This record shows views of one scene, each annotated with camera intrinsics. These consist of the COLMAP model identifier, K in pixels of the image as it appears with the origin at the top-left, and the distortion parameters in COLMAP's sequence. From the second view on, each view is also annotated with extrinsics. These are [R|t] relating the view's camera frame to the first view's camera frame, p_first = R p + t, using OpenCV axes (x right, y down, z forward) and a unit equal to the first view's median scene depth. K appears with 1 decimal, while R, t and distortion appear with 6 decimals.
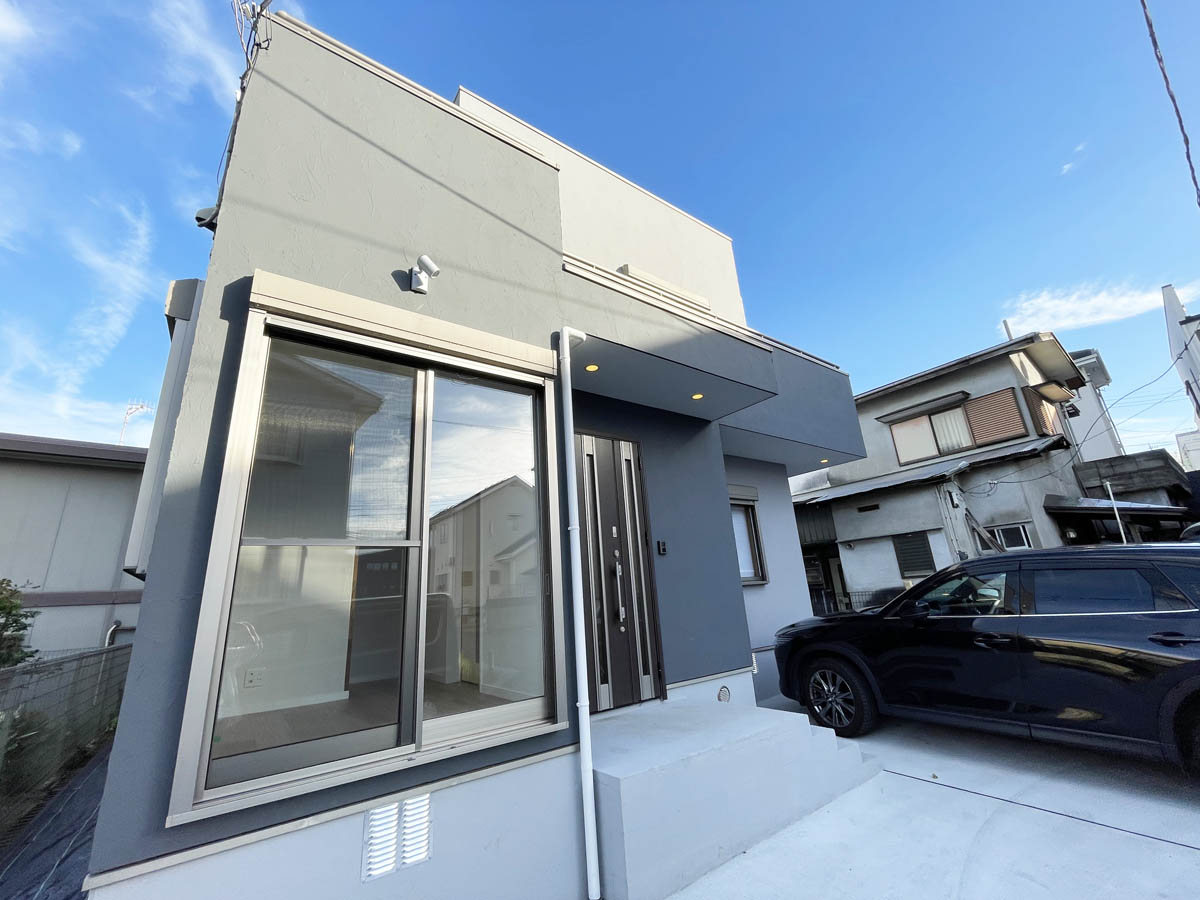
lens RADIAL K [[487.8, 0, 596.2], [0, 487.8, 449.6], [0, 0, 1]] dist [-0.000449, -0.000145]
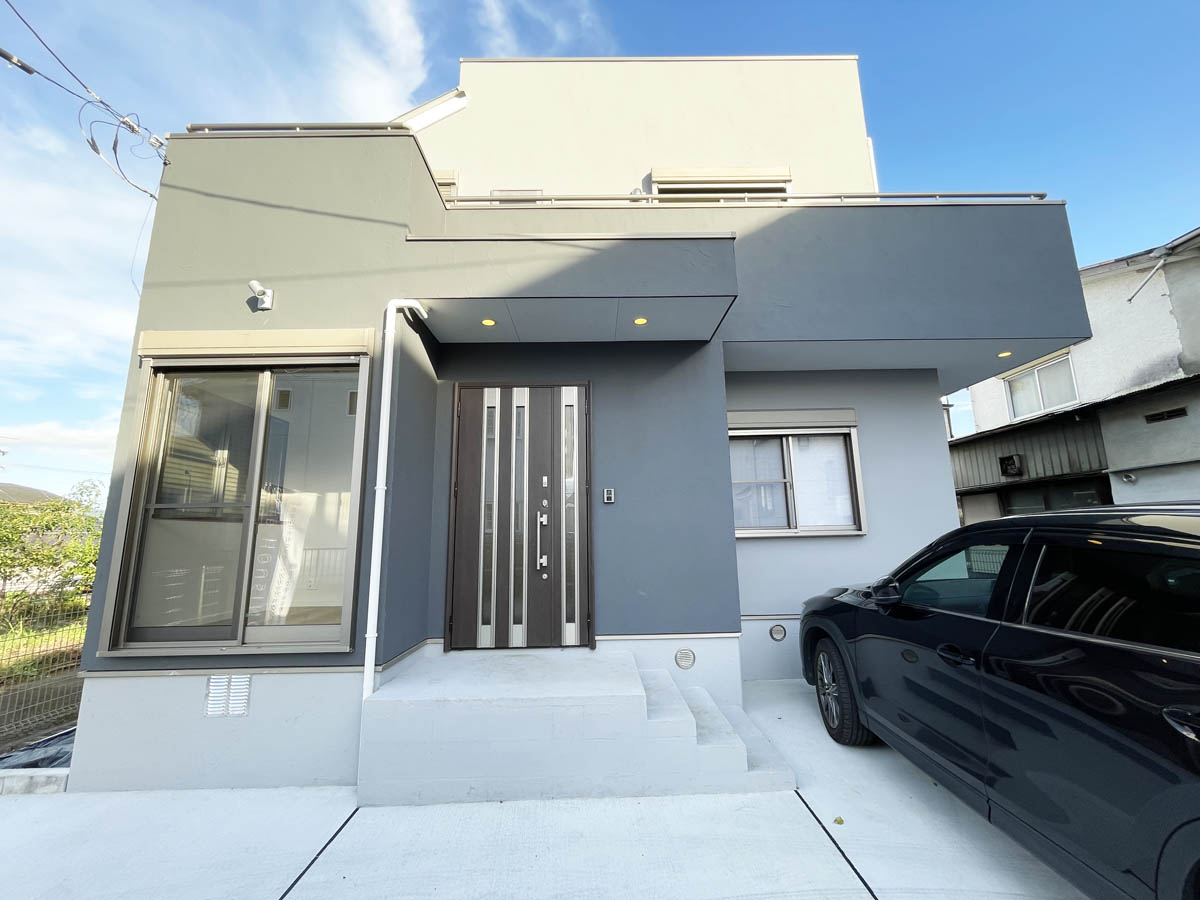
lens RADIAL K [[487.8, 0, 600.6], [0, 487.8, 448.6], [0, 0, 1]] dist [-0.000449, -0.000145]
pose [[0.815382, -0.055213, -0.576284, 0.733693], [0.134707, 0.986213, 0.096109, 0.022171], [0.563033, -0.155995, 0.811578, 0.273412]]
